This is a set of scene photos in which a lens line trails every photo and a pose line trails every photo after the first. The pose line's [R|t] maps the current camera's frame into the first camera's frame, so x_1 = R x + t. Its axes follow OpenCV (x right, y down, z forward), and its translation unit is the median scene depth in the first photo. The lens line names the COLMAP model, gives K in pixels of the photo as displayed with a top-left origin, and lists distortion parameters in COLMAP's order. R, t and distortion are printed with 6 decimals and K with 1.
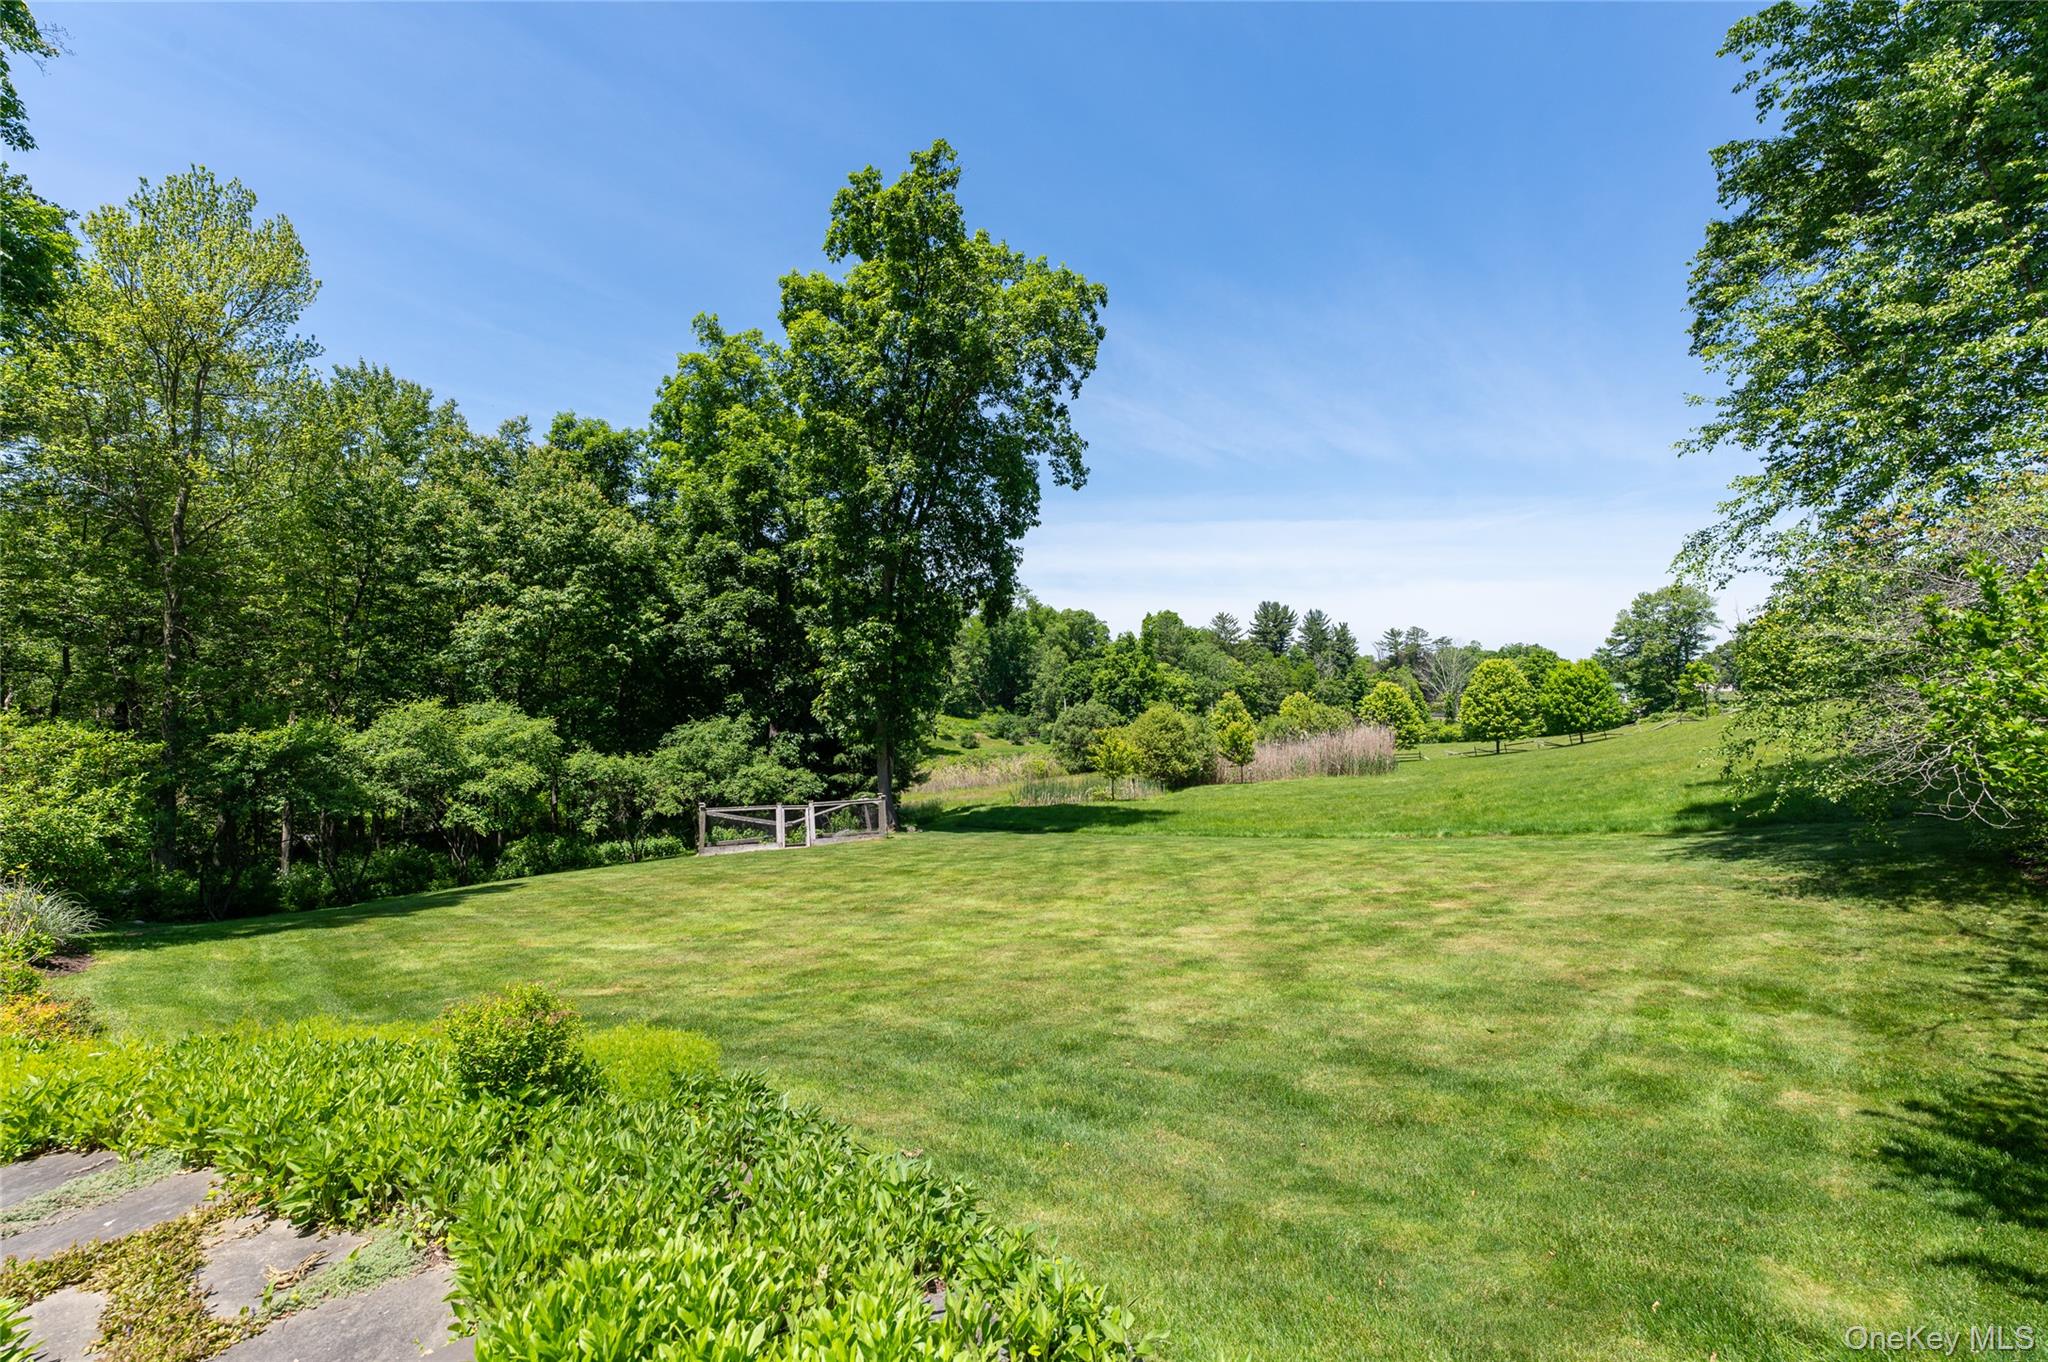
lens RADIAL K [[807.4, 0, 1024.0], [0, 807.4, 681.0], [0, 0, 1]] dist [-0.027084, 0.000075]
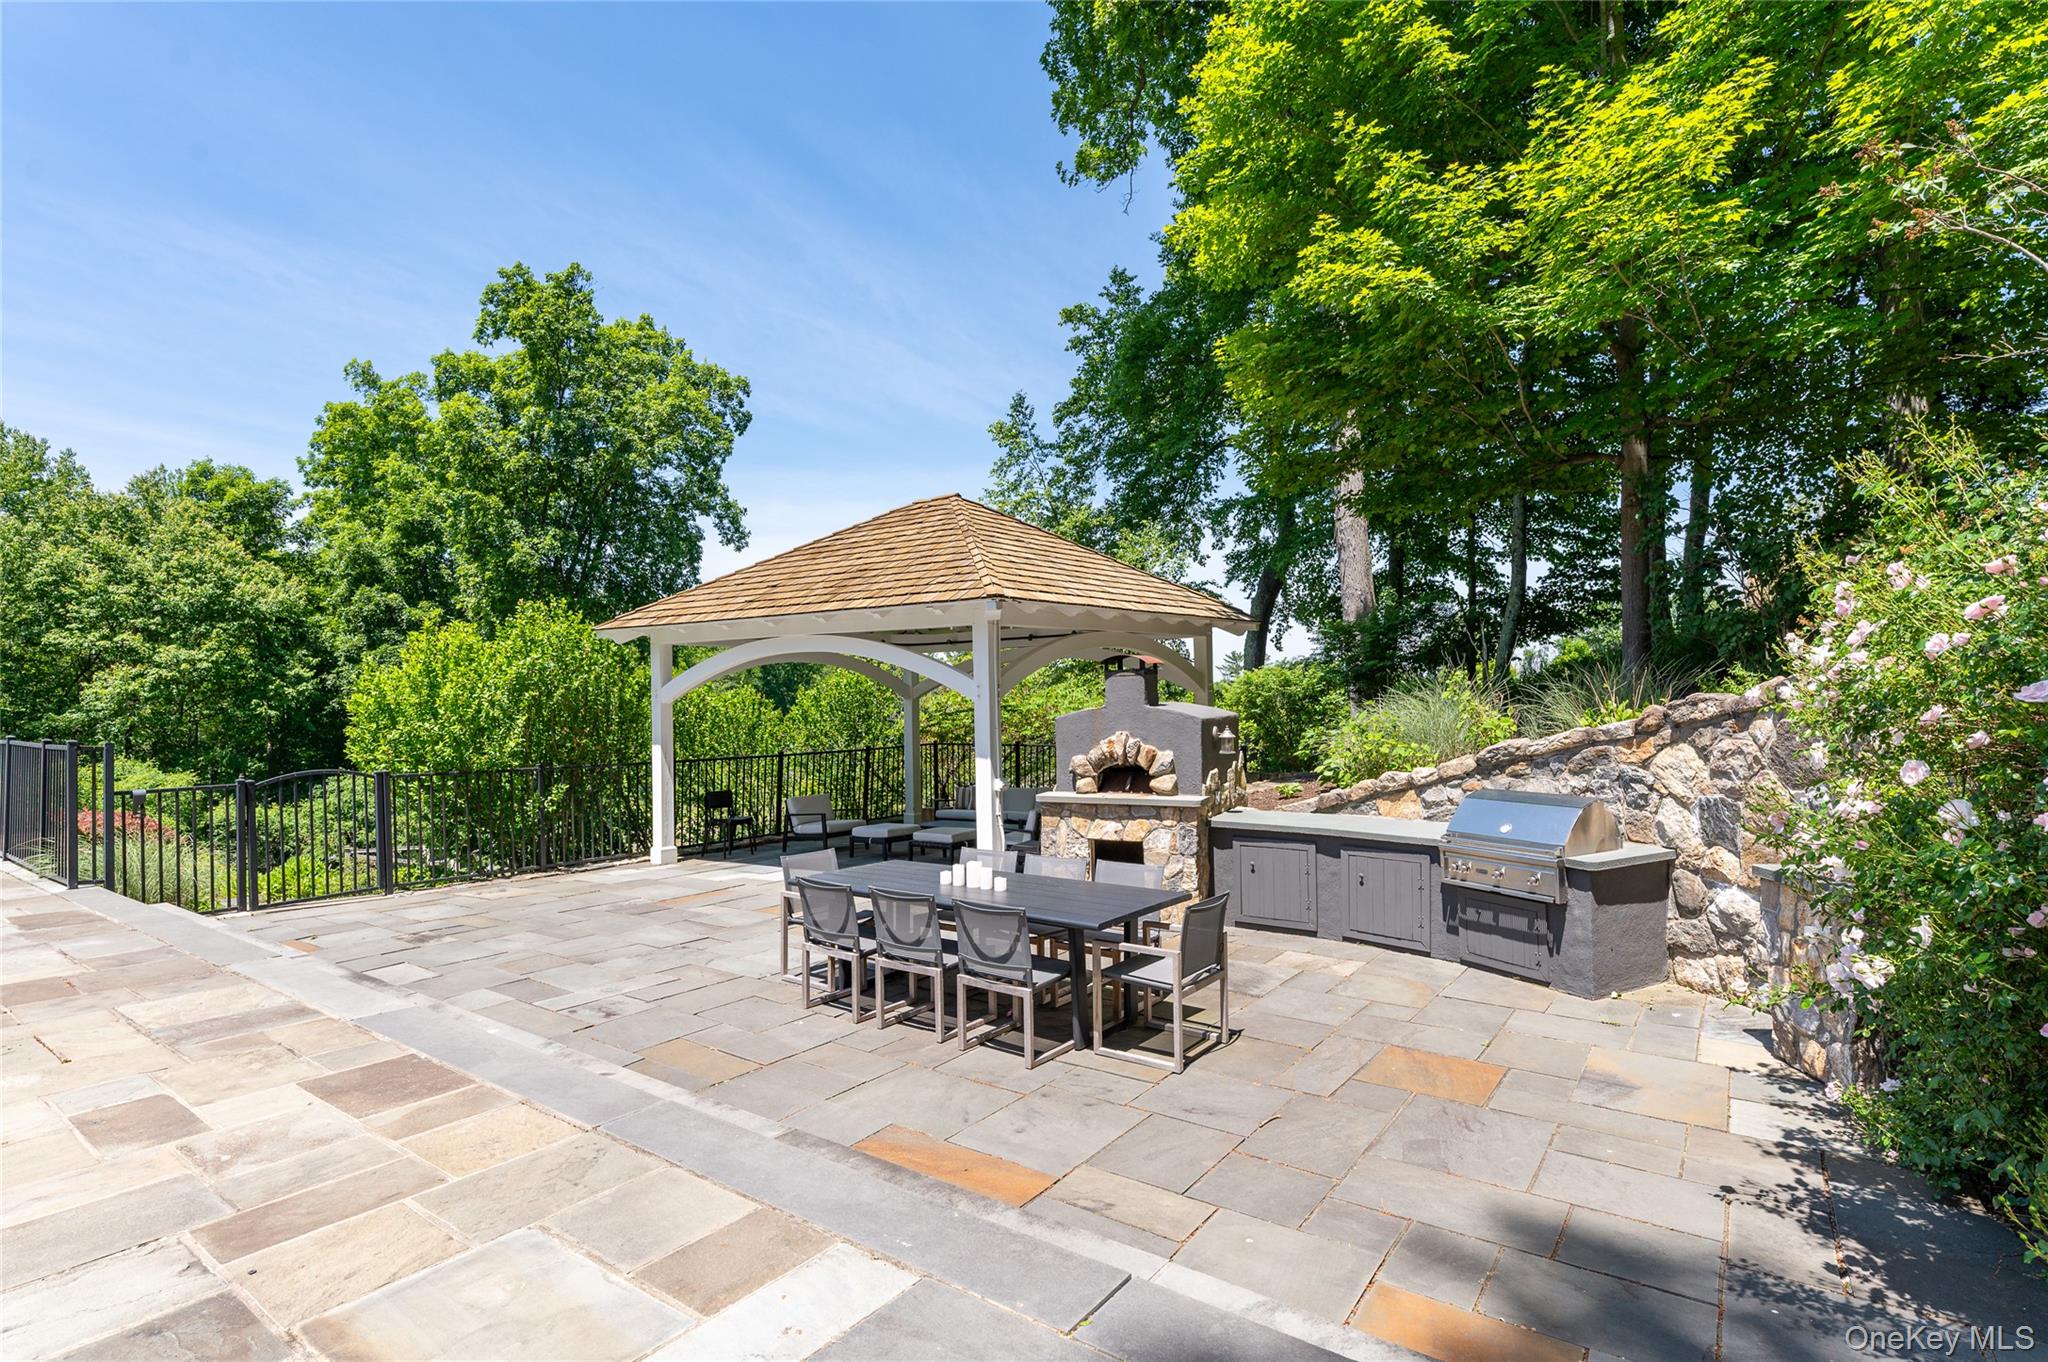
lens RADIAL K [[993.3, 0, 1021.0], [0, 993.3, 688.0], [0, 0, 1]] dist [0.023826, -0.018881]
pose [[0.984791, -0.012054, 0.173322, 0.230540], [0.017586, 0.999383, -0.030416, -0.004523], [-0.172848, 0.033001, 0.984395, -0.435173]]
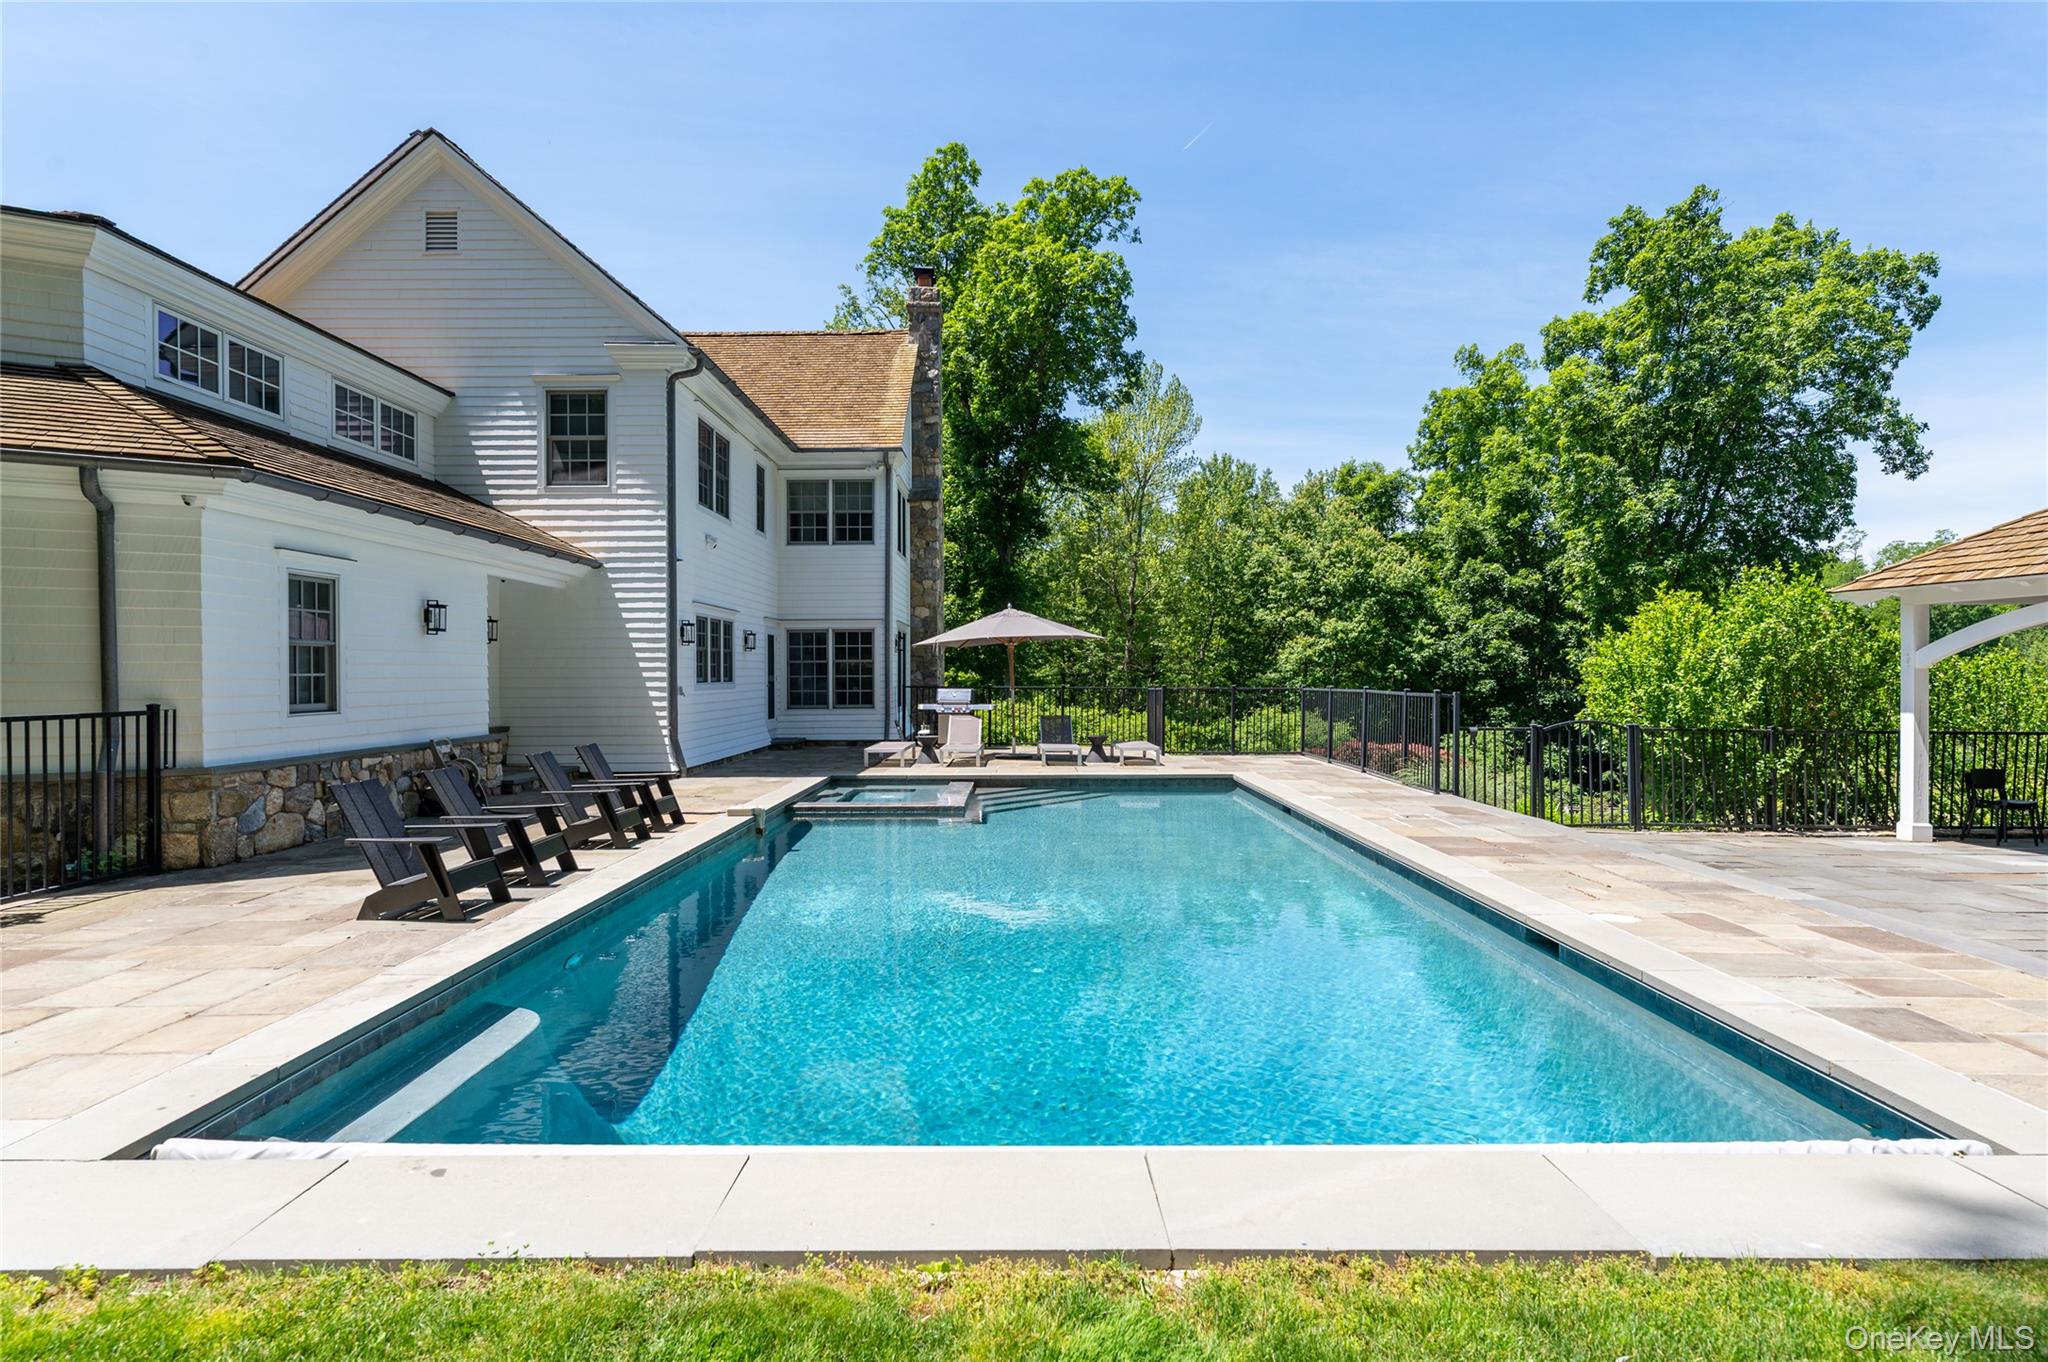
lens RADIAL K [[1076.8, 0, 1022.2], [0, 1076.8, 676.4], [0, 0, 1]] dist [0.001177, 0.001263]
pose [[0.721360, 0.001478, -0.692559, 0.197882], [-0.013177, 0.999846, -0.011592, -0.001260], [0.692435, 0.017488, 0.721268, -0.531833]]
